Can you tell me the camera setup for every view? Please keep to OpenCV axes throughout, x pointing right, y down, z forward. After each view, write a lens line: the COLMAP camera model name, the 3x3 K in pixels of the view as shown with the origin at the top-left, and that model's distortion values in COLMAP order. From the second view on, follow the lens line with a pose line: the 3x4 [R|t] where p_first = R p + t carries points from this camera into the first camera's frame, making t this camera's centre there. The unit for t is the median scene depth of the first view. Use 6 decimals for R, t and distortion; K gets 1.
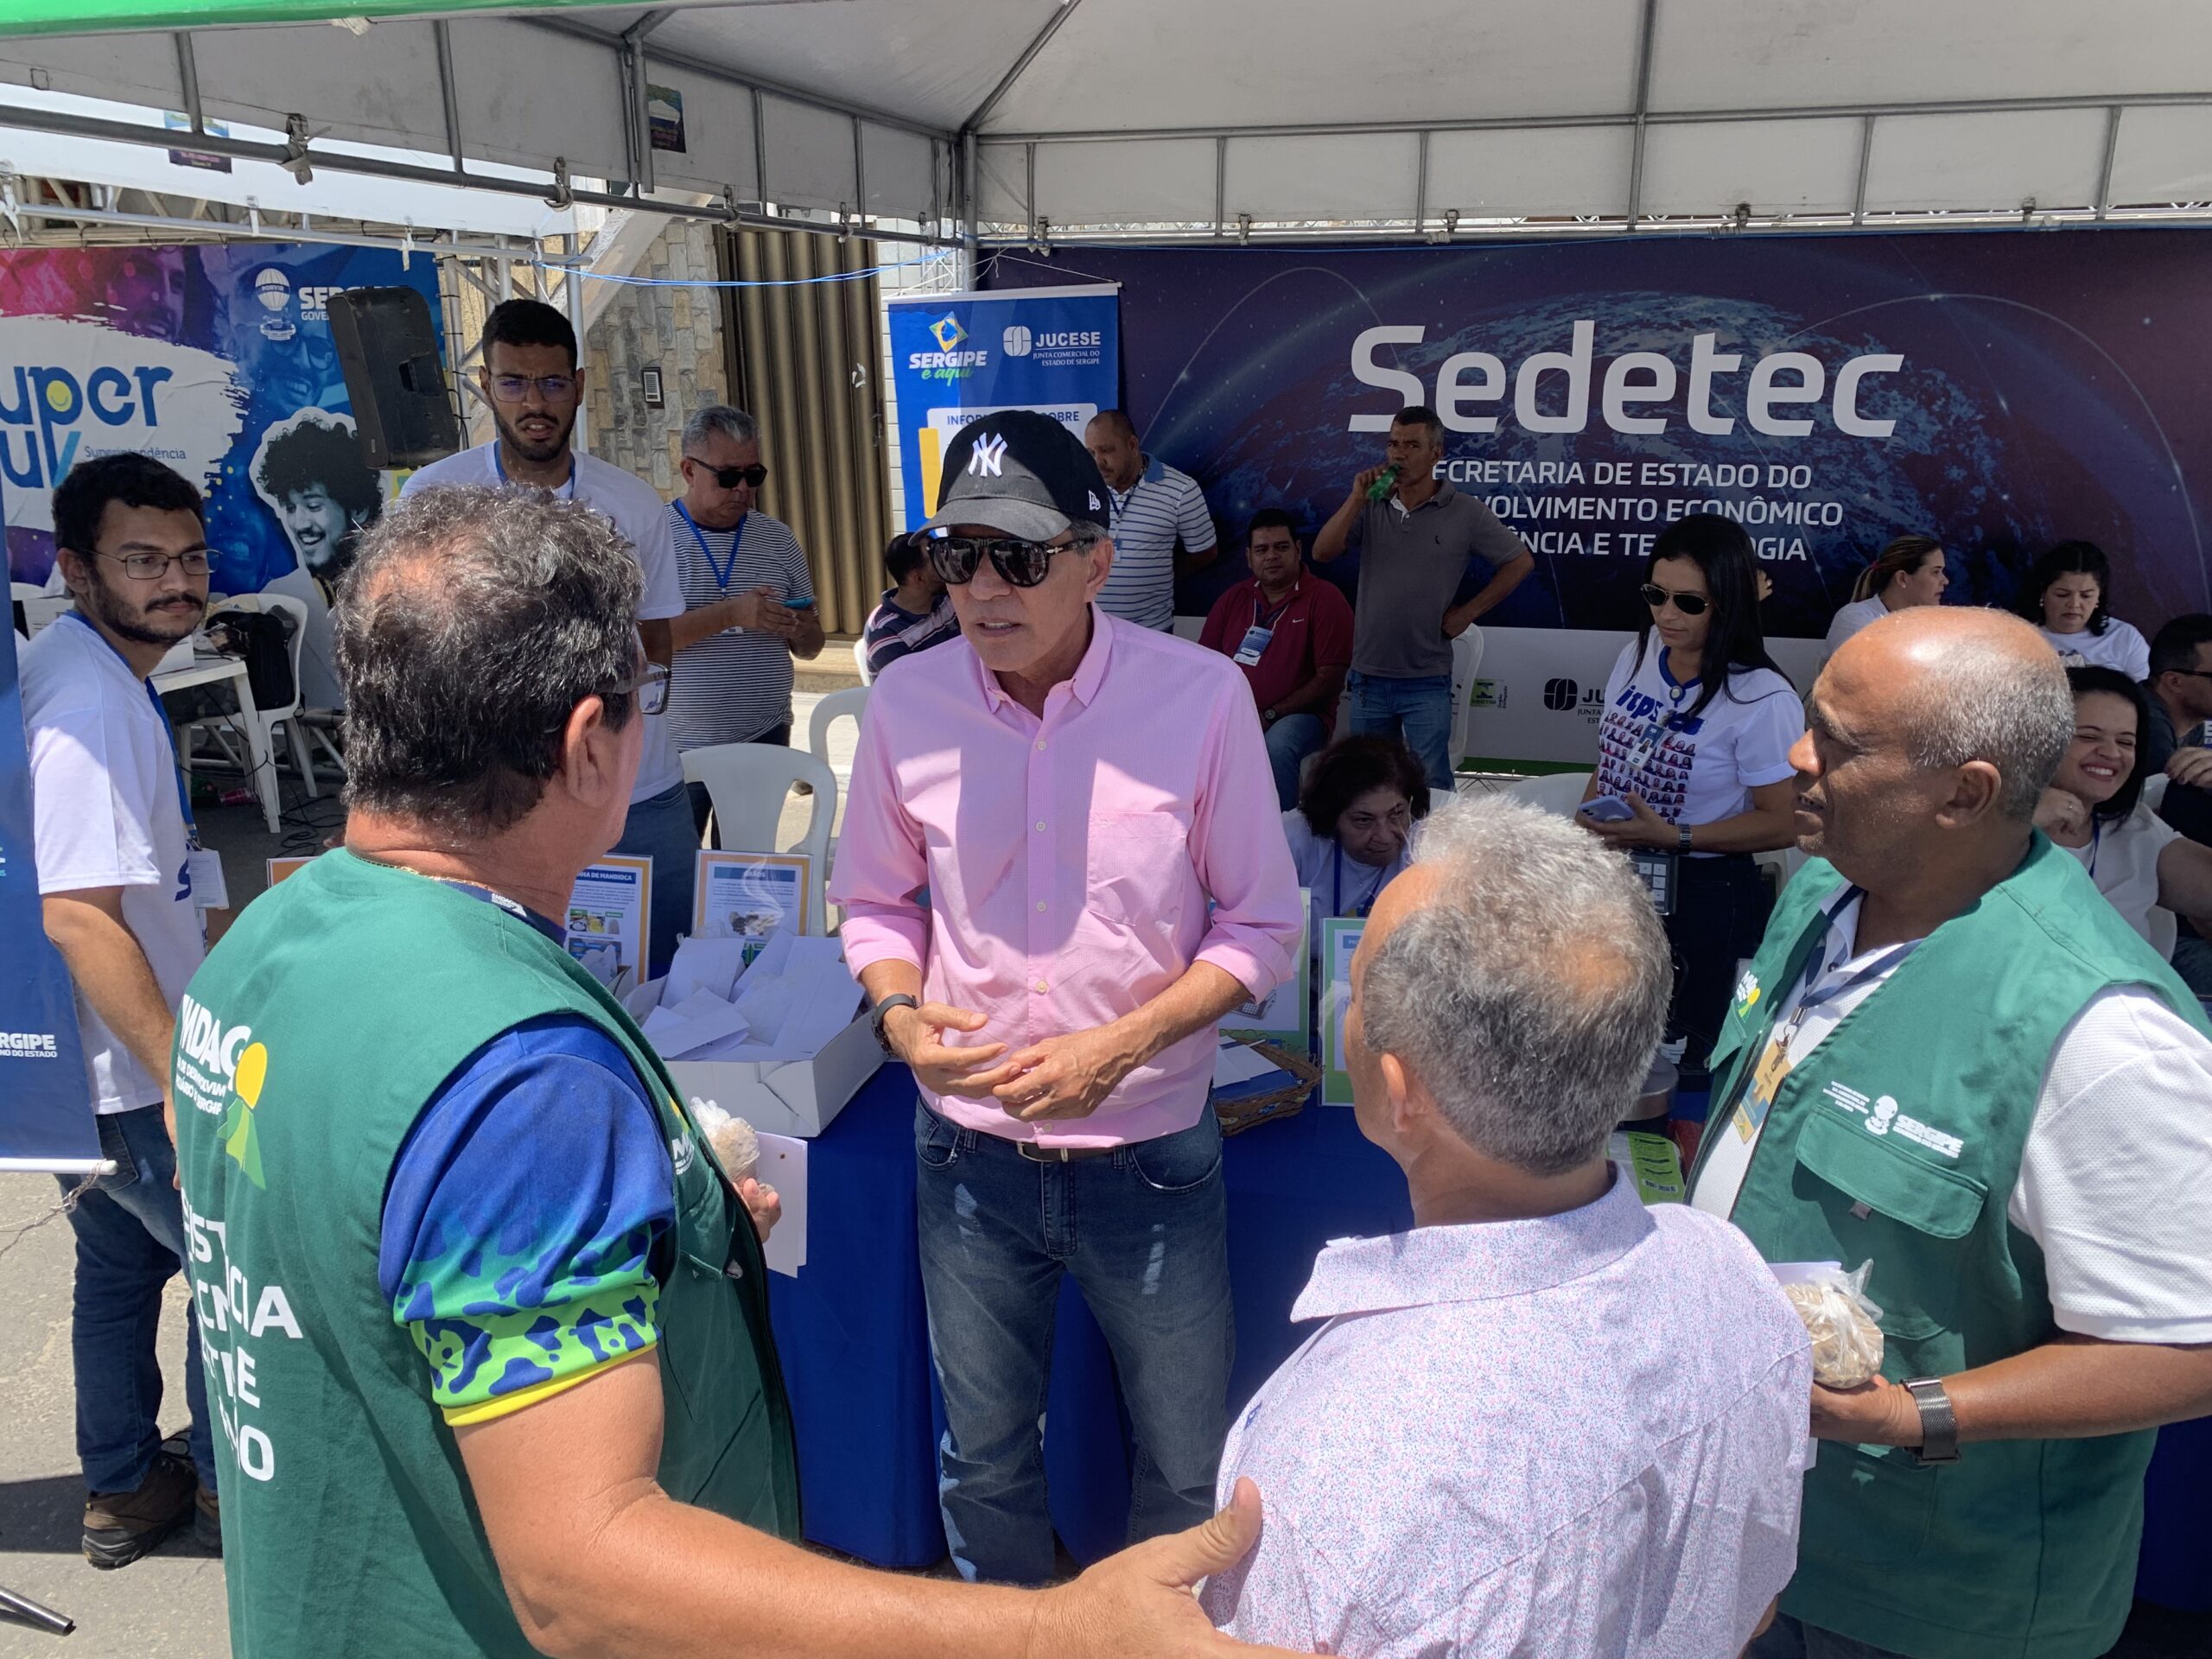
lens RADIAL K [[1711.8, 0, 1140.6], [0, 1711.8, 859.8], [0, 0, 1]] dist [0.024780, -0.034677]
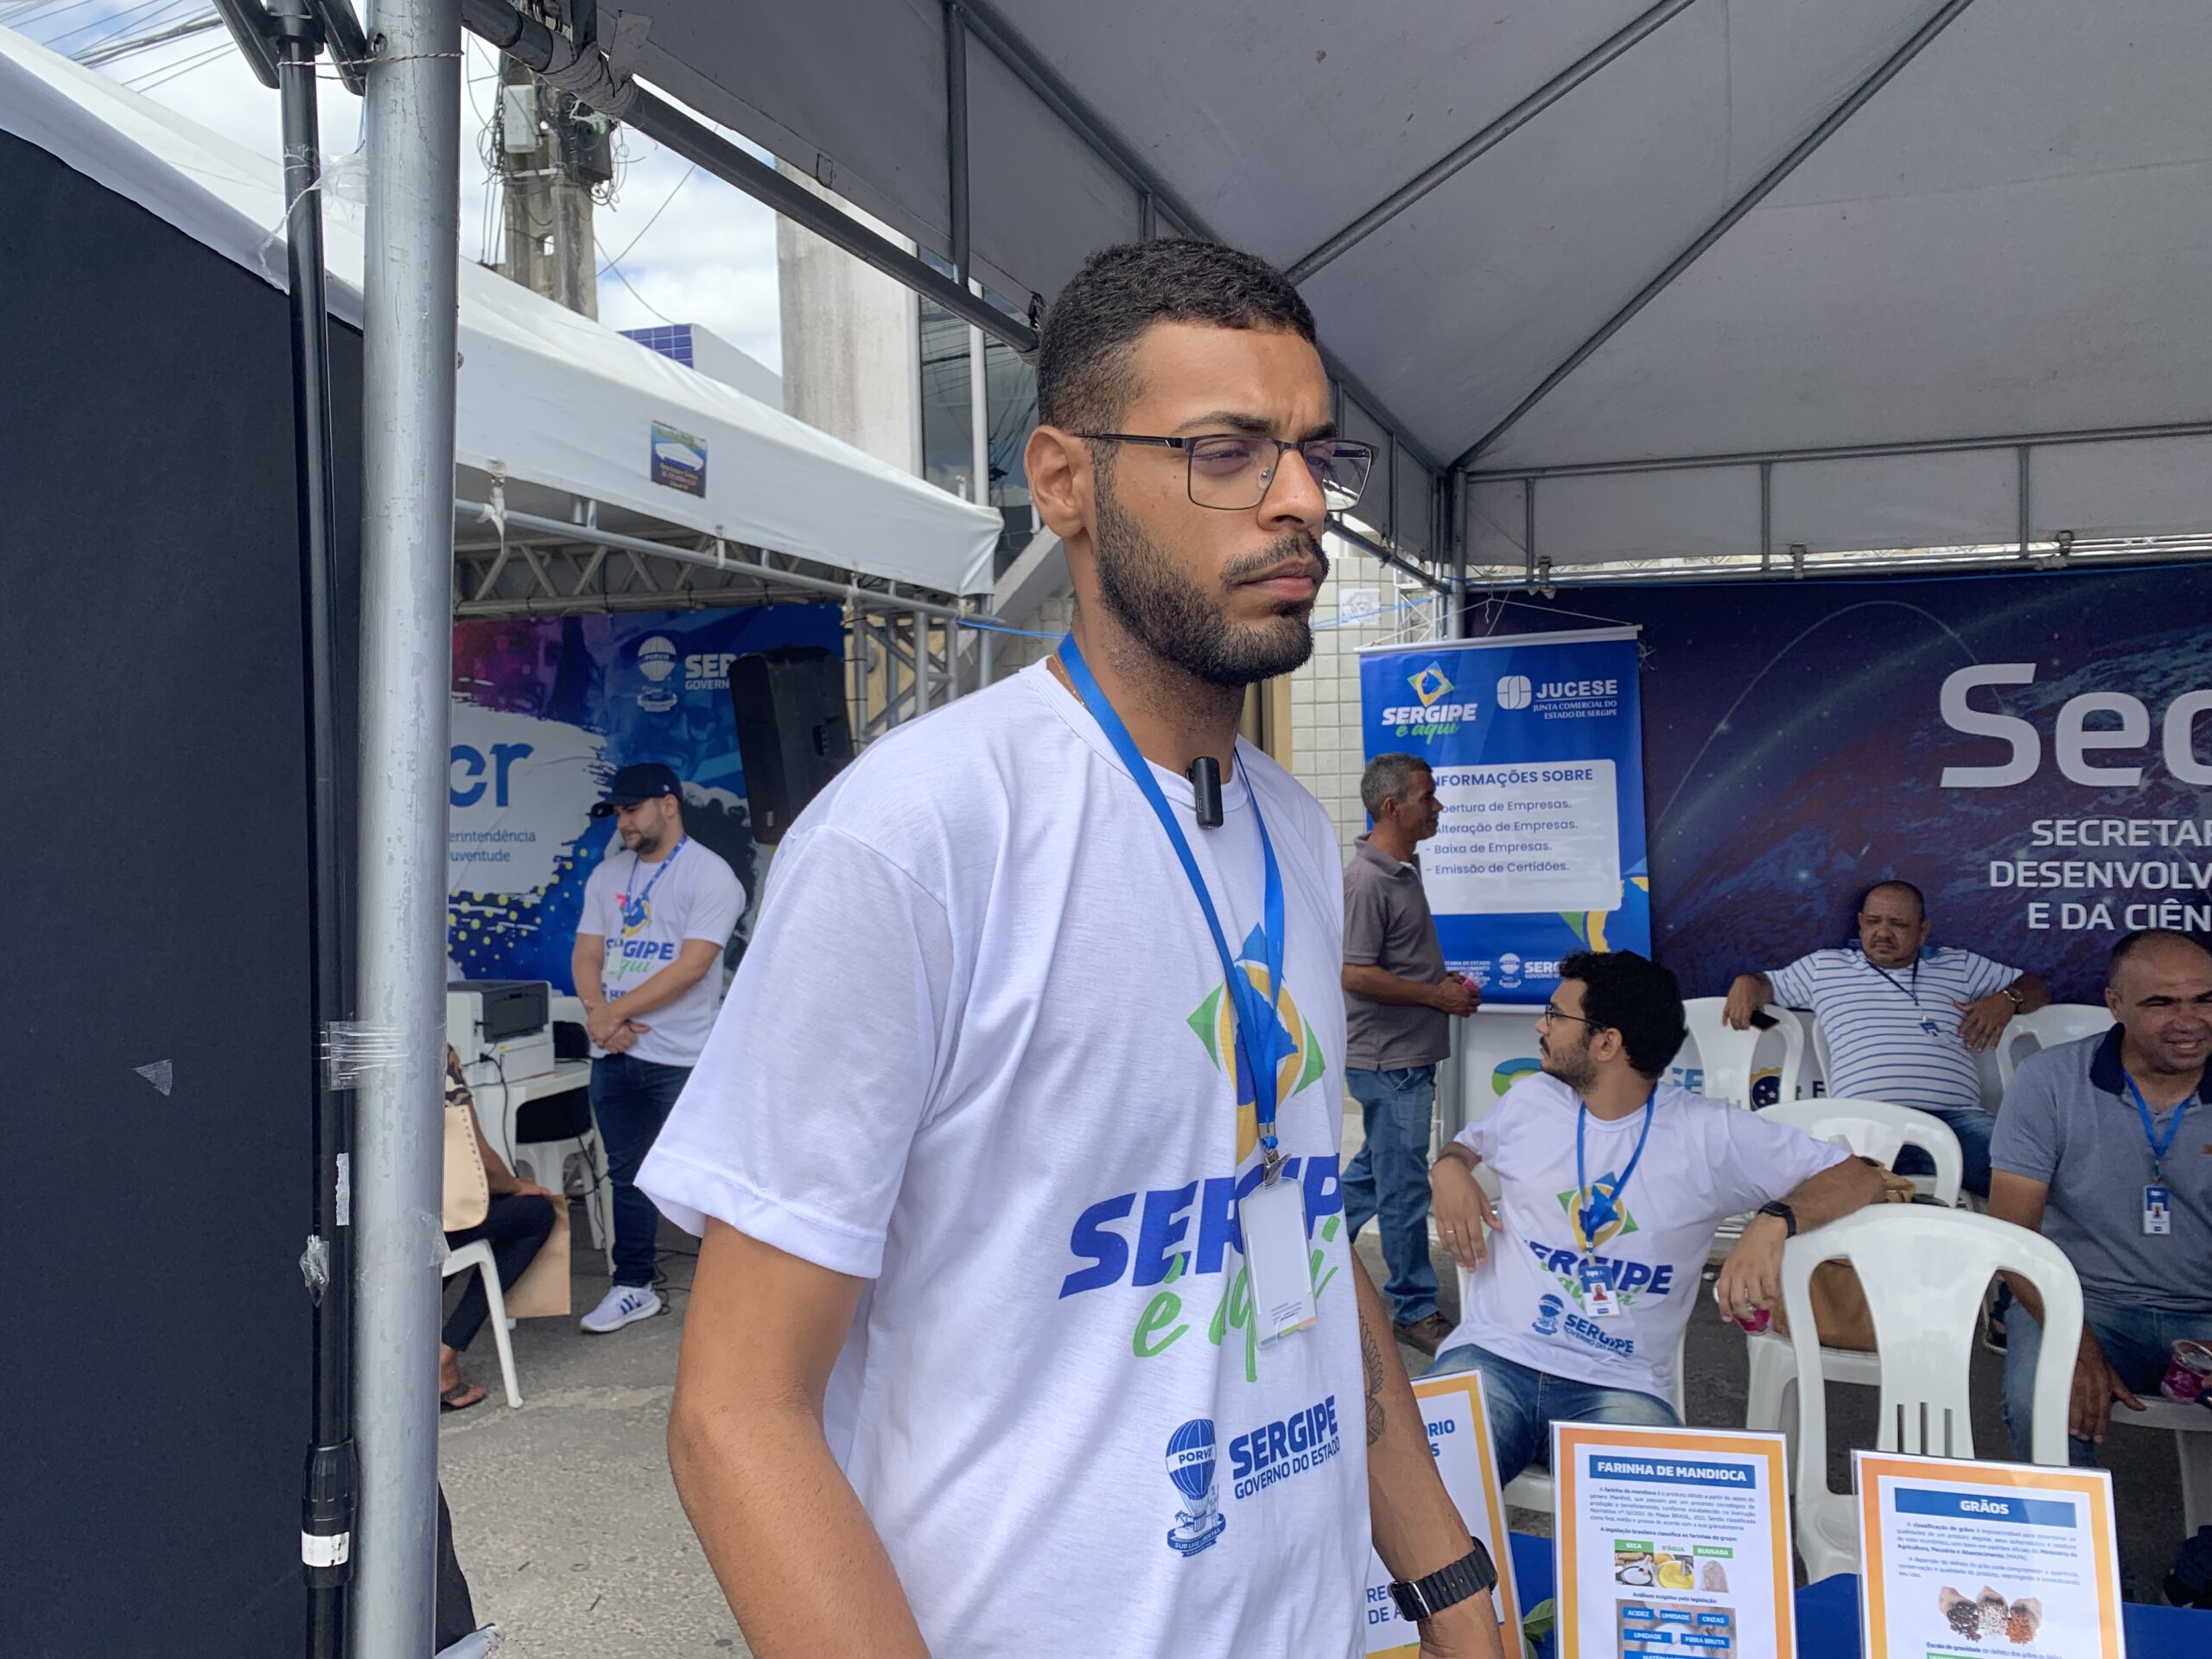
lens RADIAL K [[1711.8, 0, 1110.5], [0, 1711.8, 831.0], [0, 0, 1]] dist [0.024780, -0.034677]
pose [[0.996373, -0.006567, -0.084839, -0.207031], [-0.015888, 0.965128, -0.261295, -0.008427], [0.083597, 0.261696, 0.961523, 0.182331]]
